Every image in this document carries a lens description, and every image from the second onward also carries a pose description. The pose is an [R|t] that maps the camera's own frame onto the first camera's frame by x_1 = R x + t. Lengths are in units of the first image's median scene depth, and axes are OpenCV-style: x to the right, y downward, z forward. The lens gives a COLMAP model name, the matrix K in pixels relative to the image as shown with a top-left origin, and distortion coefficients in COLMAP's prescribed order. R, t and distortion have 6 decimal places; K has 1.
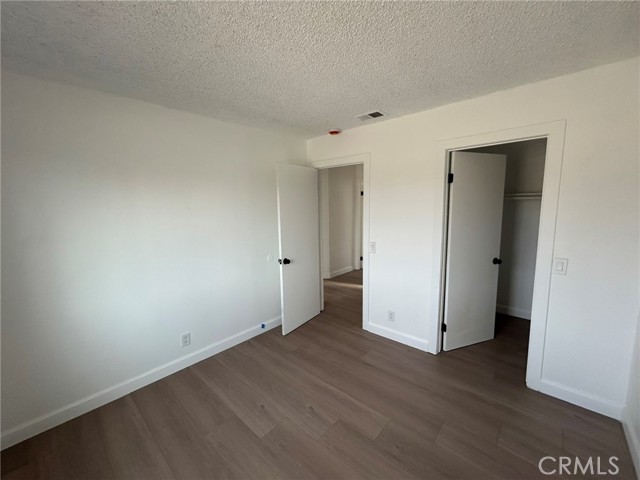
lens RADIAL K [[260.1, 0, 319.1], [0, 260.1, 239.4], [0, 0, 1]] dist [-0.000498, 0.000241]
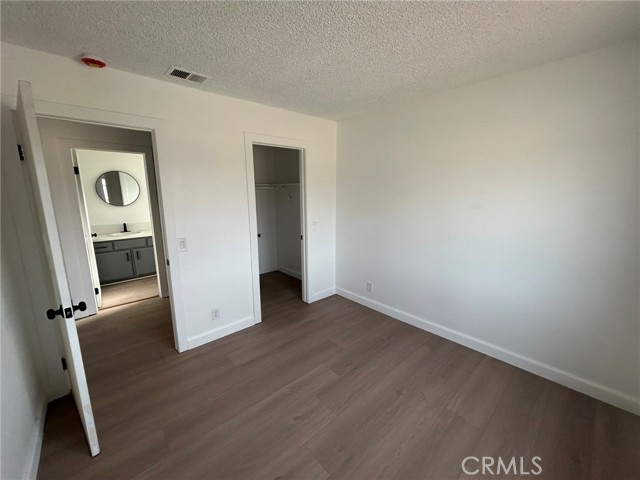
lens RADIAL K [[260.1, 0, 319.1], [0, 260.1, 239.4], [0, 0, 1]] dist [-0.000498, 0.000241]
pose [[0.106046, -0.168110, 0.980048, -0.598149], [0.137865, 0.978572, 0.152940, -0.056566], [-0.984758, 0.118896, 0.126950, 0.558097]]
